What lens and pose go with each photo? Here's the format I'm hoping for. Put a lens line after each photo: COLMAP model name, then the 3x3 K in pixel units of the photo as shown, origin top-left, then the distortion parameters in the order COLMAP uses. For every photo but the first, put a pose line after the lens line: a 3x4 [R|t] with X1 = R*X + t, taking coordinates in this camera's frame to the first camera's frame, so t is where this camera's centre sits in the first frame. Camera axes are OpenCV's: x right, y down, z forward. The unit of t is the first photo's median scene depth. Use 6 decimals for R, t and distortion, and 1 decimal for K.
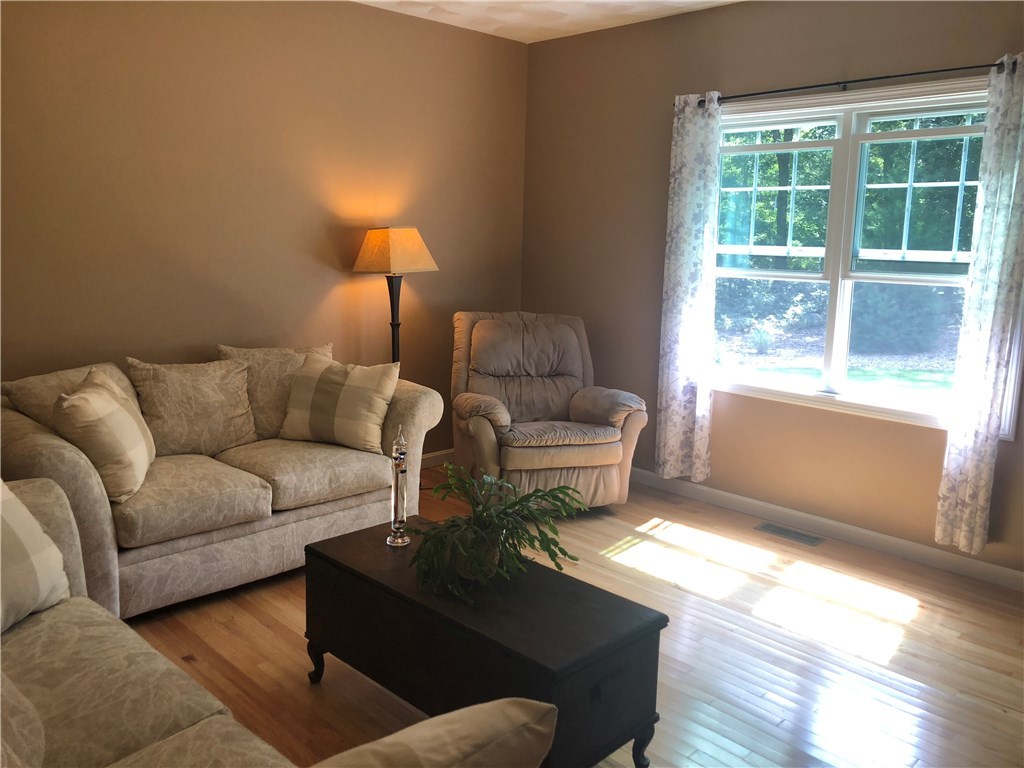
lens RADIAL K [[840.6, 0, 511.5], [0, 840.6, 385.5], [0, 0, 1]] dist [0.037690, -0.008839]
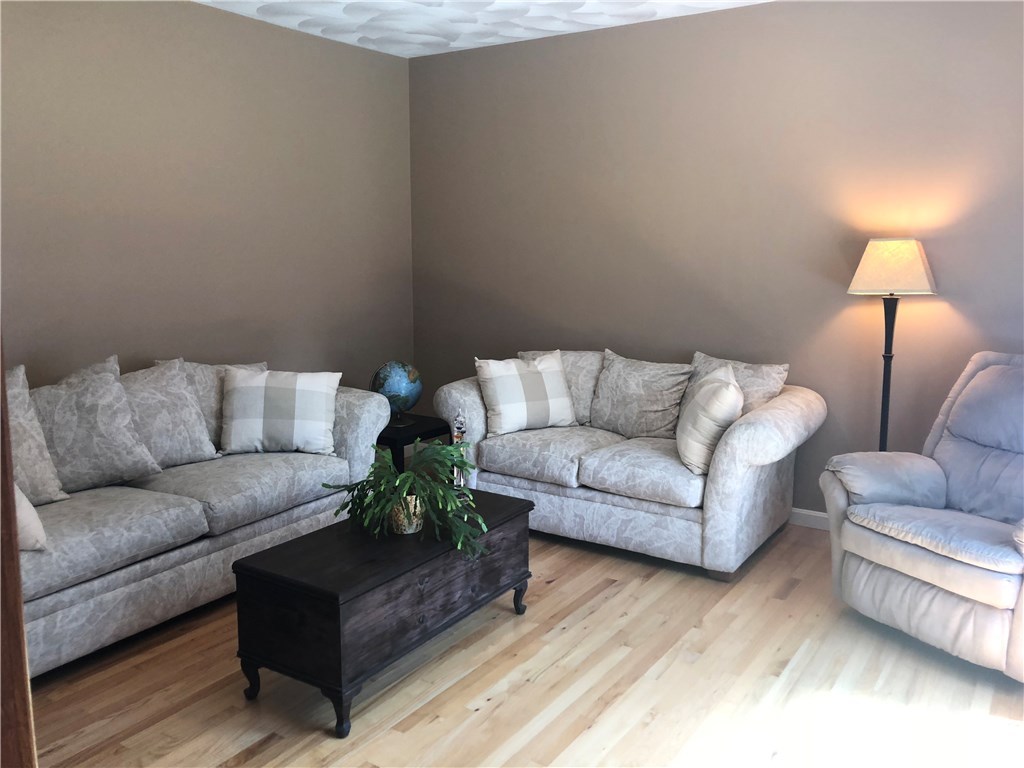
lens RADIAL K [[840.6, 0, 511.0], [0, 840.6, 383.9], [0, 0, 1]] dist [0.037690, -0.008839]
pose [[0.201198, 0.136035, -0.970059, 0.767592], [-0.172576, 0.979742, 0.101600, -0.085957], [0.964229, 0.146967, 0.220599, 0.587186]]
